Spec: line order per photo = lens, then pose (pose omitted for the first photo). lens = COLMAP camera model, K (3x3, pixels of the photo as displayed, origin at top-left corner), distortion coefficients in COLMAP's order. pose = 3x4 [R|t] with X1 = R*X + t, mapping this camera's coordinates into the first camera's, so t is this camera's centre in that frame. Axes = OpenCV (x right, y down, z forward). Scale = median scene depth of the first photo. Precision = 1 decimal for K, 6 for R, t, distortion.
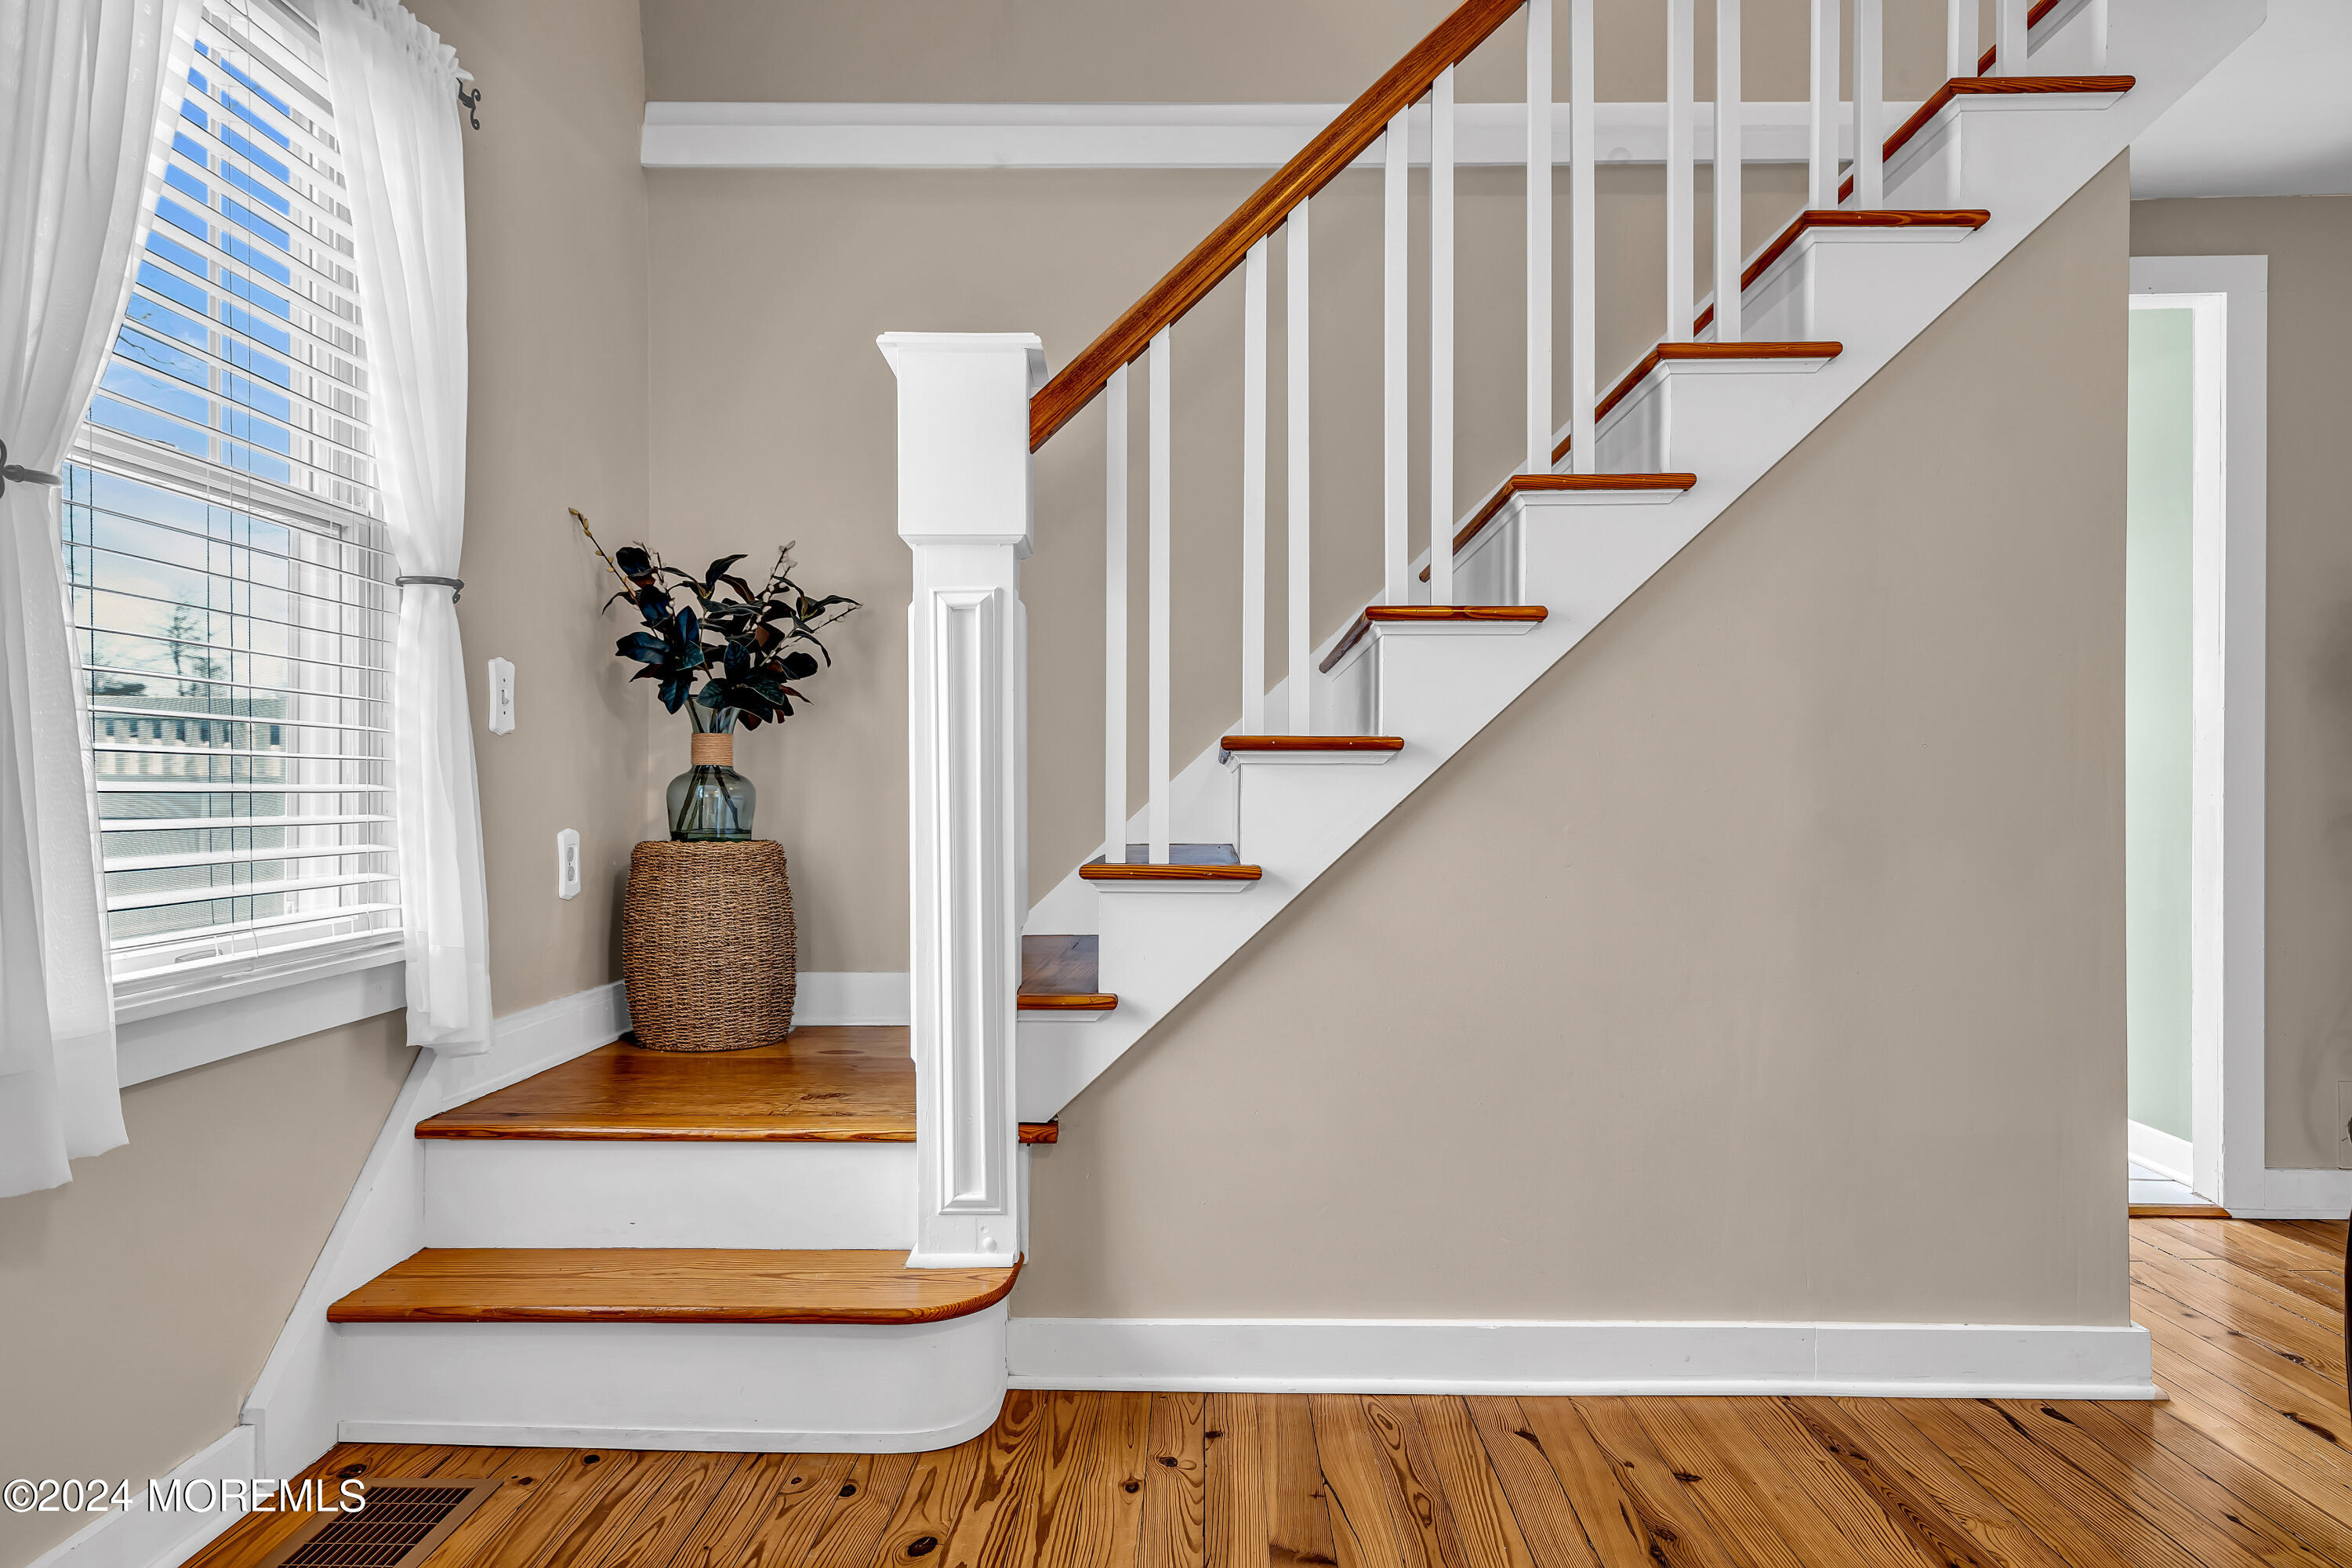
lens RADIAL K [[1449.0, 0, 1164.6], [0, 1449.0, 789.9], [0, 0, 1]] dist [0.003359, 0.004388]
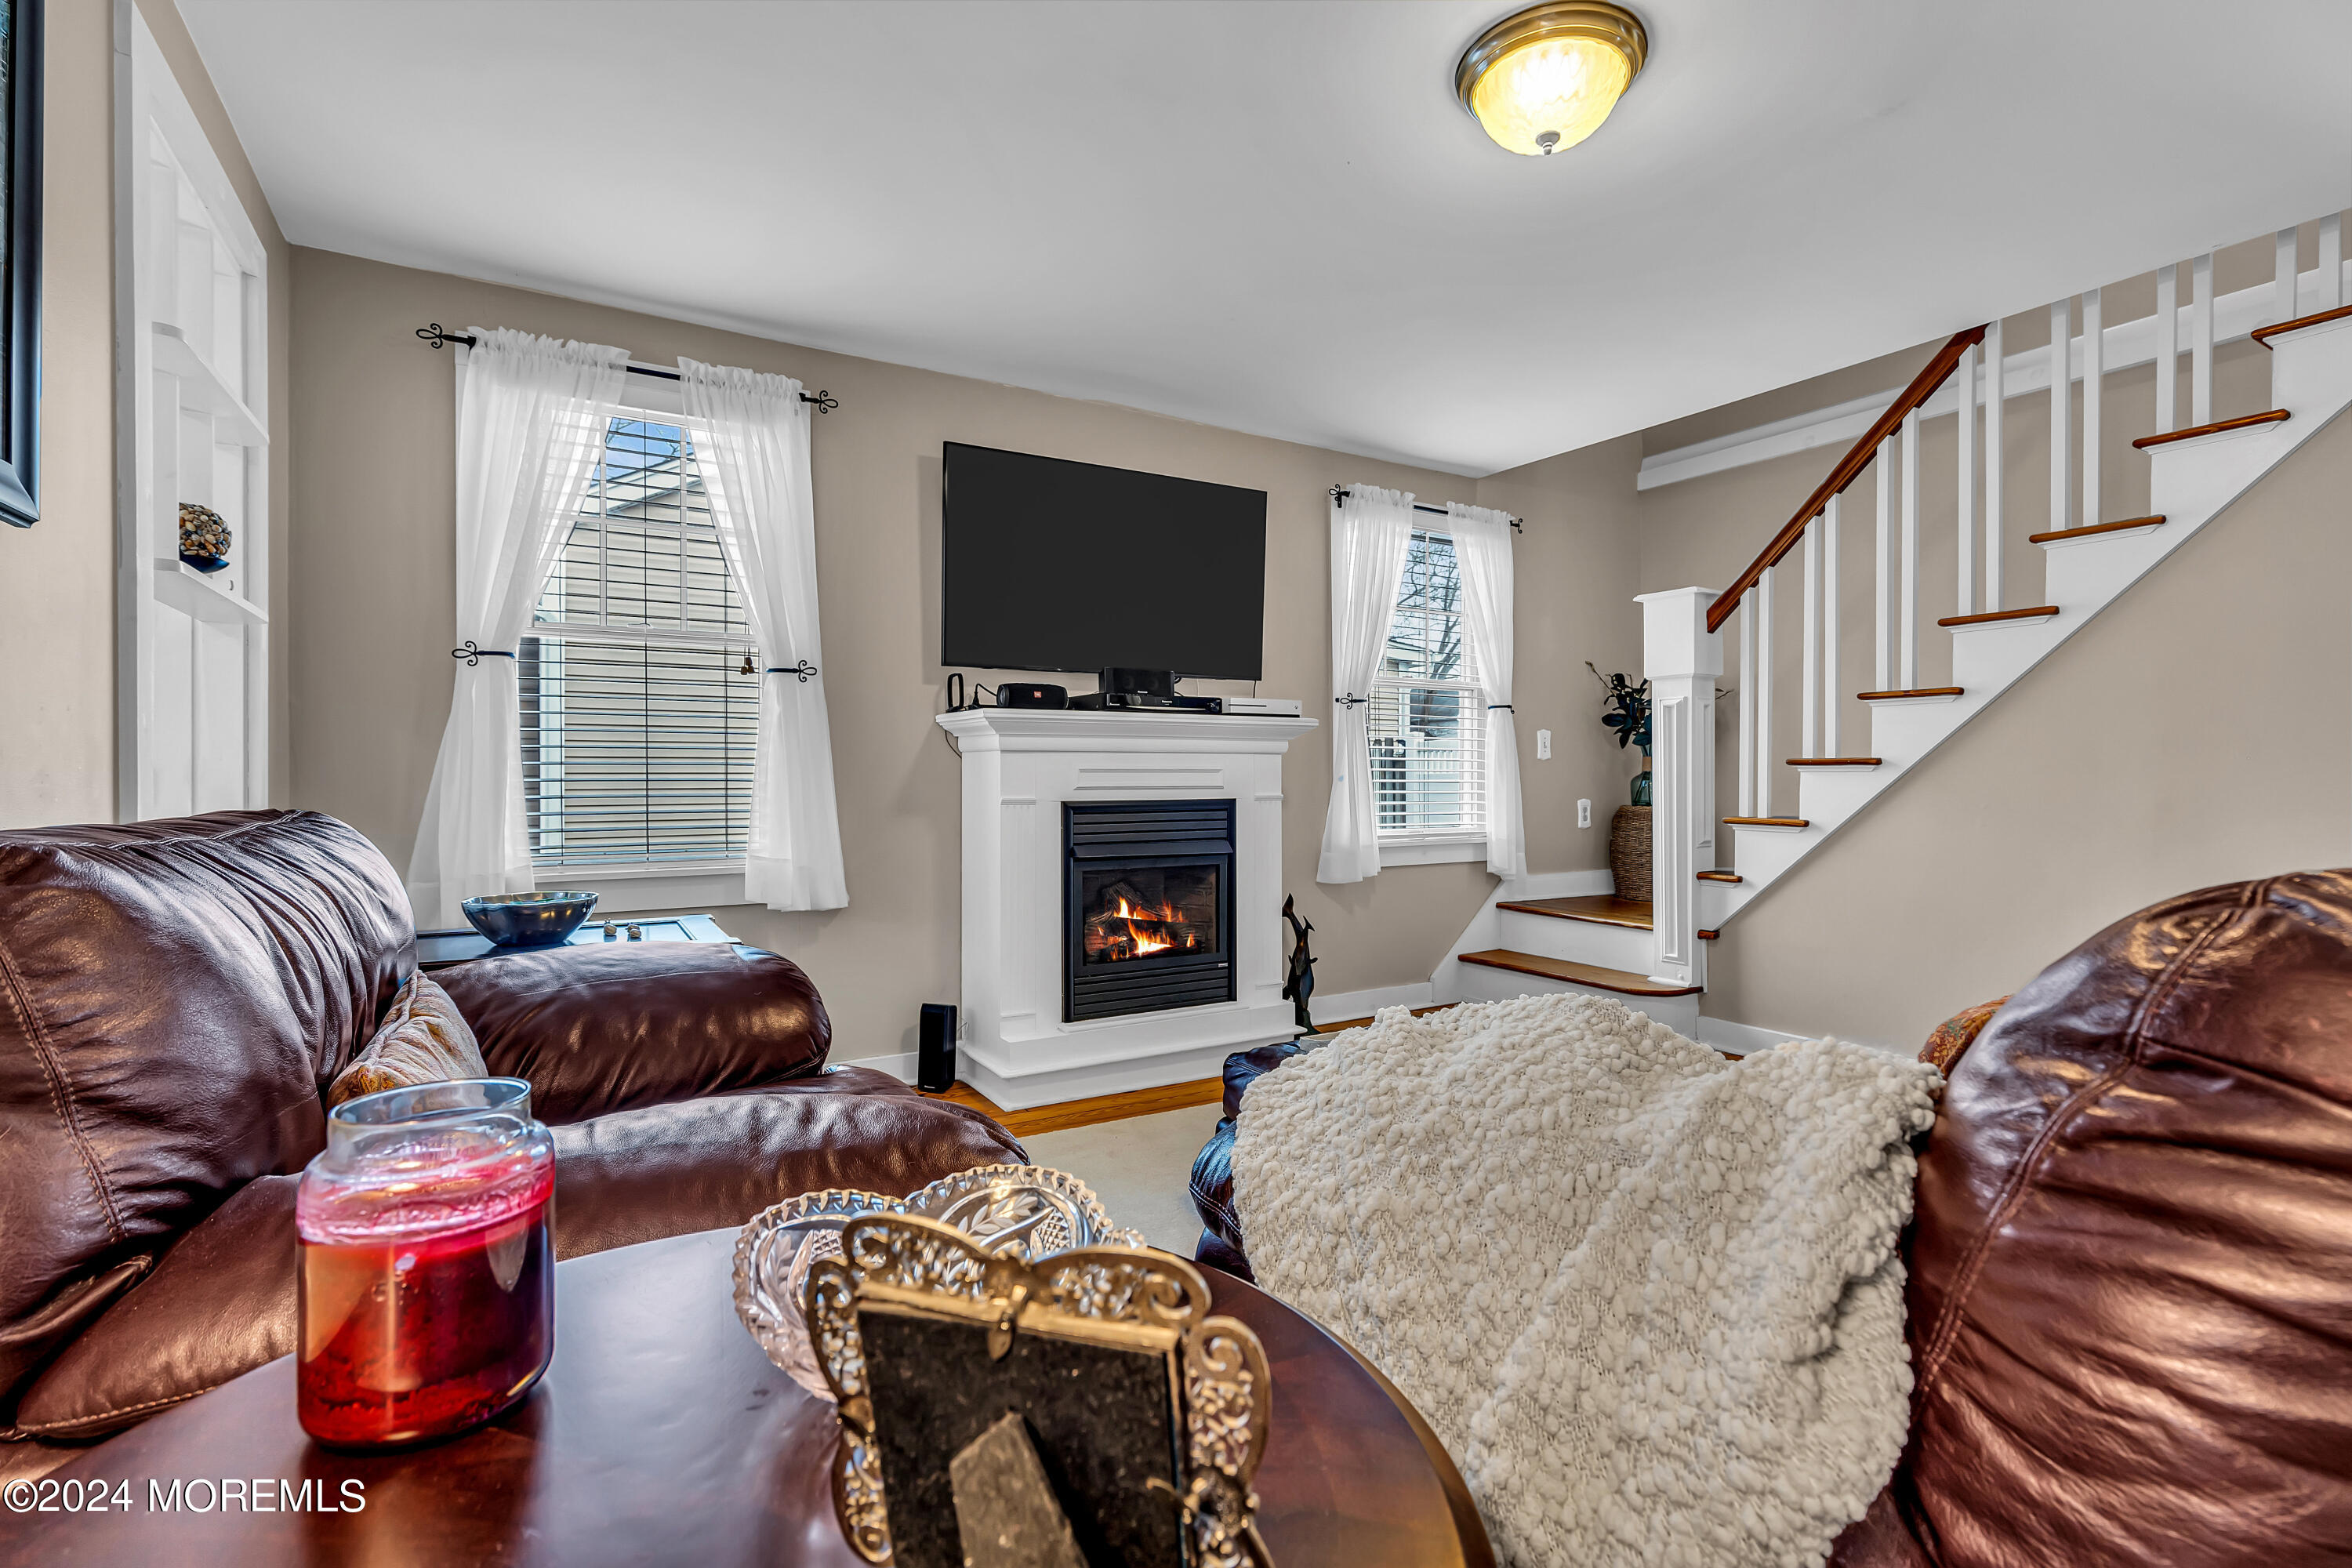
lens RADIAL K [[1068.4, 0, 1182.8], [0, 1068.4, 785.5], [0, 0, 1]] dist [-0.001418, 0.001048]
pose [[0.526555, 0.008893, -0.850094, 0.900125], [-0.000530, 0.999949, 0.010132, -0.013013], [0.850141, -0.004884, 0.526533, -0.578690]]
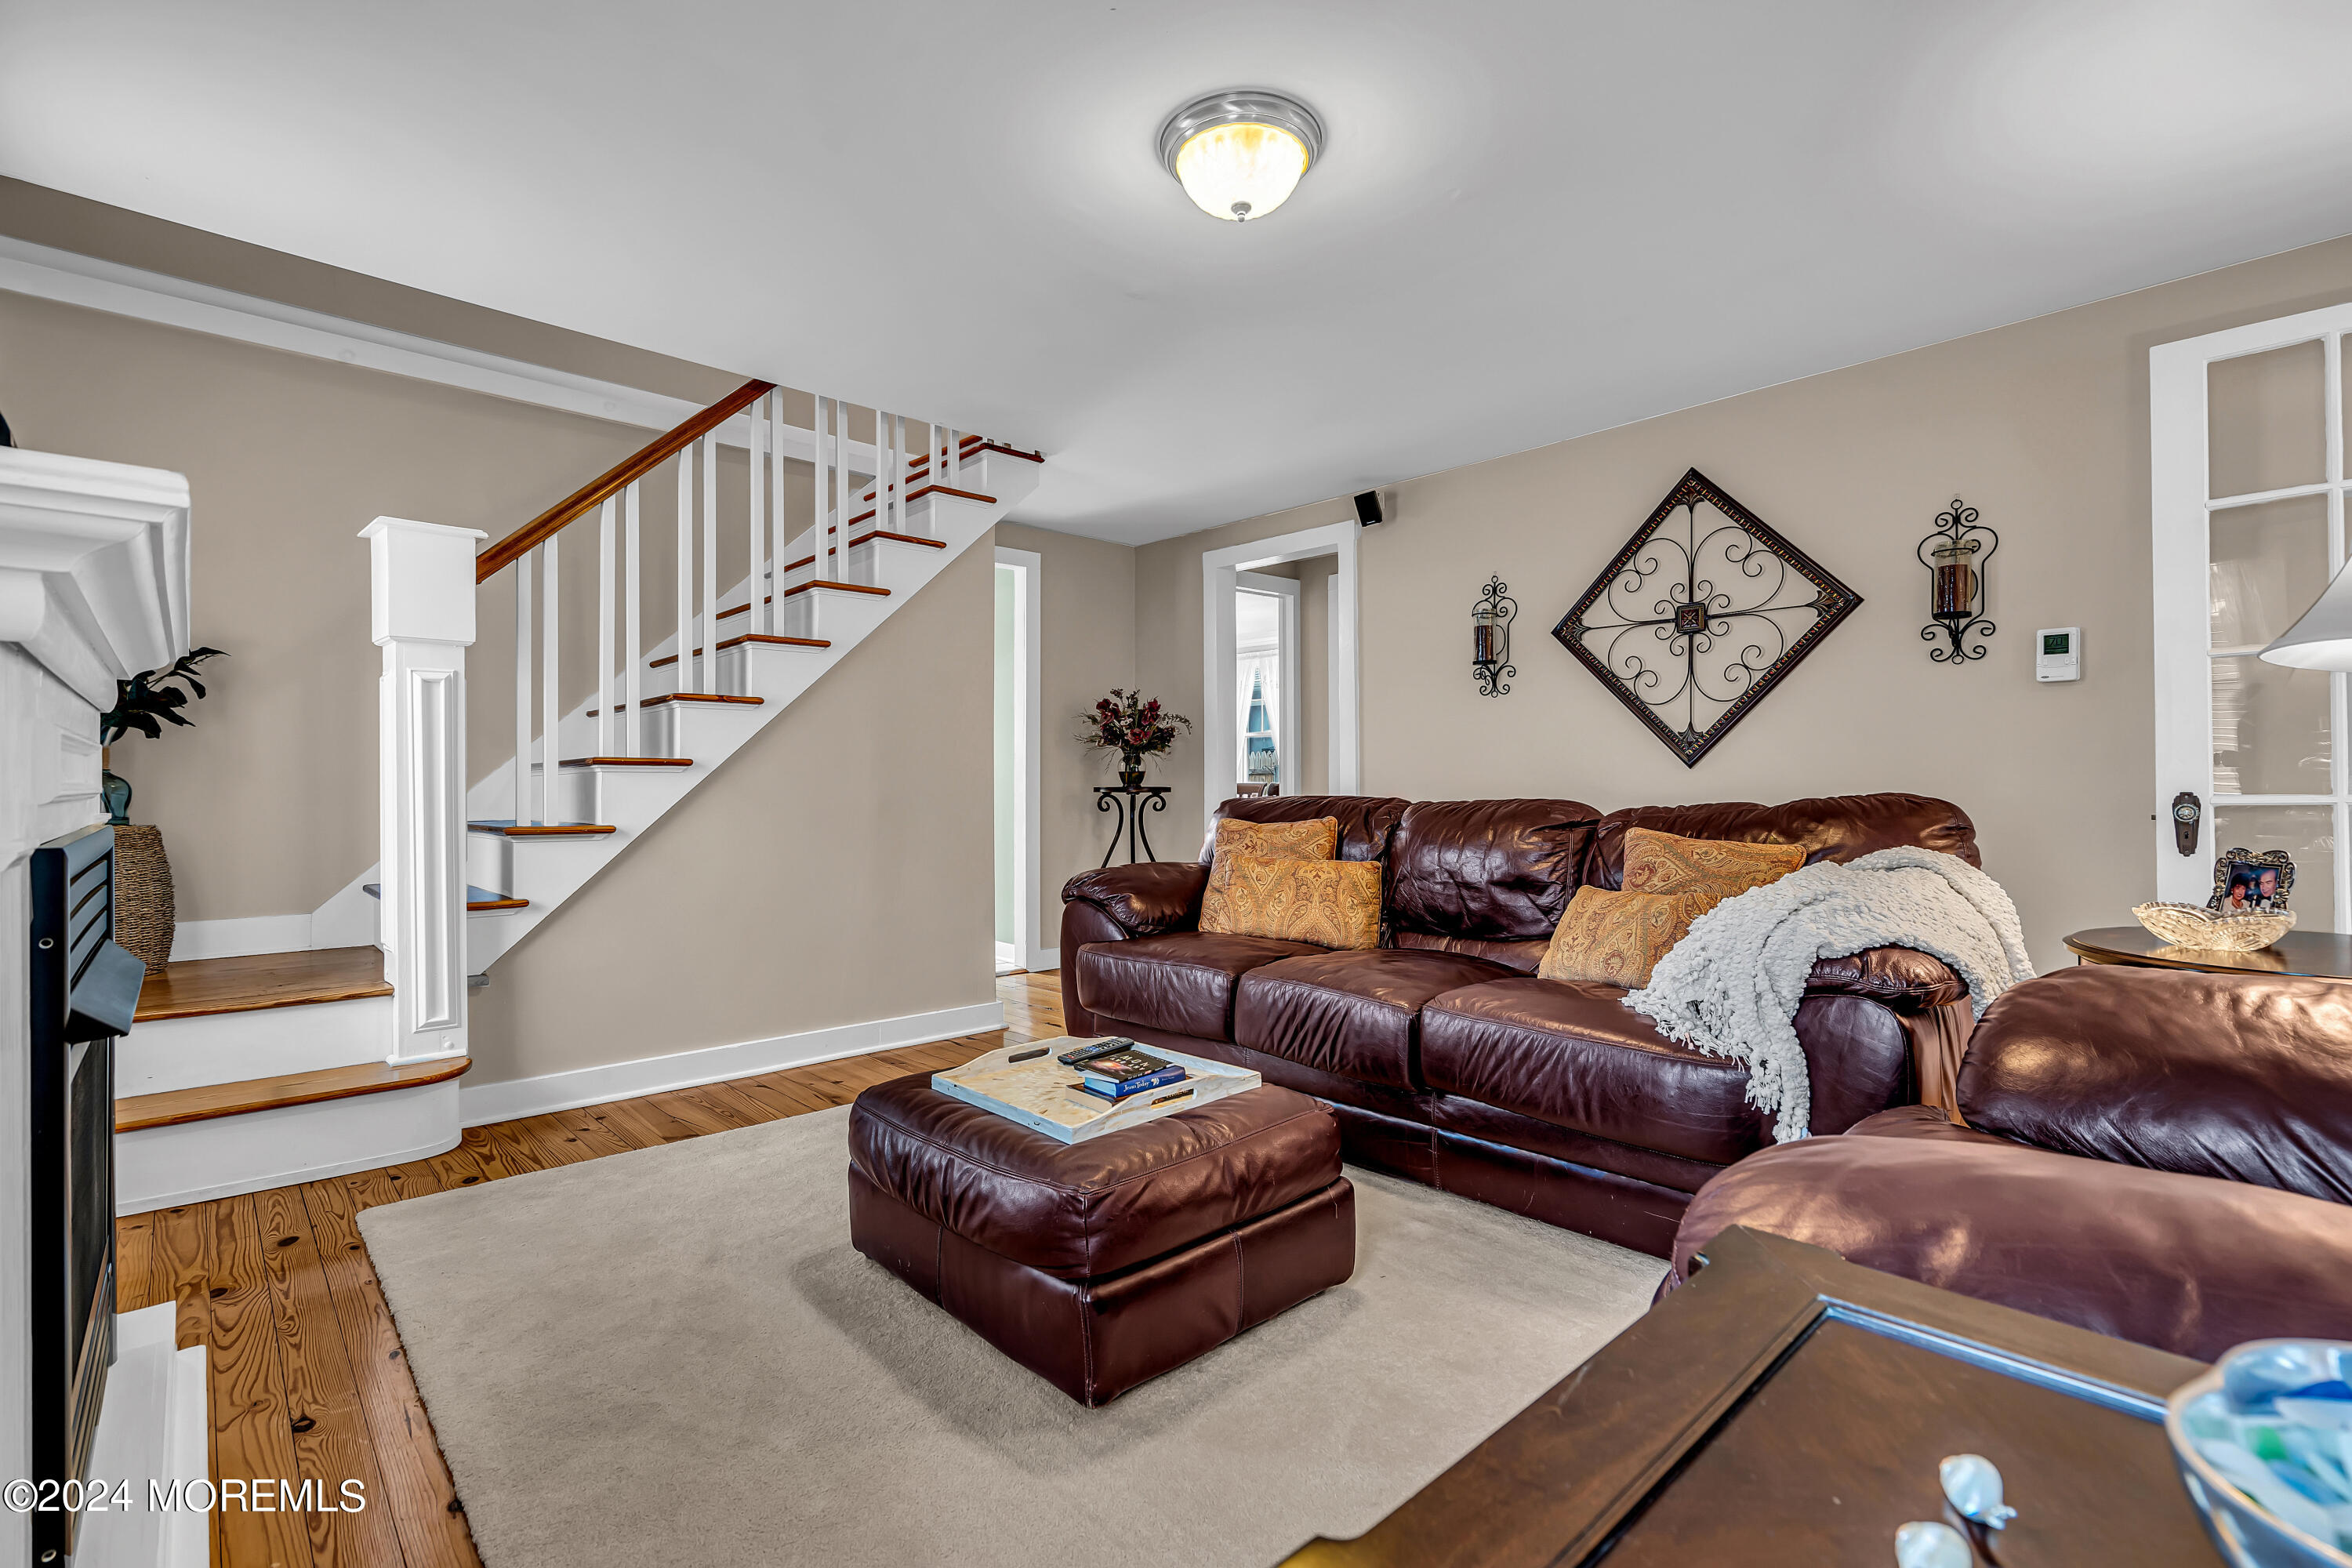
lens RADIAL K [[1068.4, 0, 1182.8], [0, 1068.4, 785.5], [0, 0, 1]] dist [-0.001418, 0.001048]
pose [[0.717177, -0.000707, 0.696891, -0.375544], [0.003291, 0.999992, -0.002373, 0.005693], [-0.696884, 0.003995, 0.717173, -0.528372]]
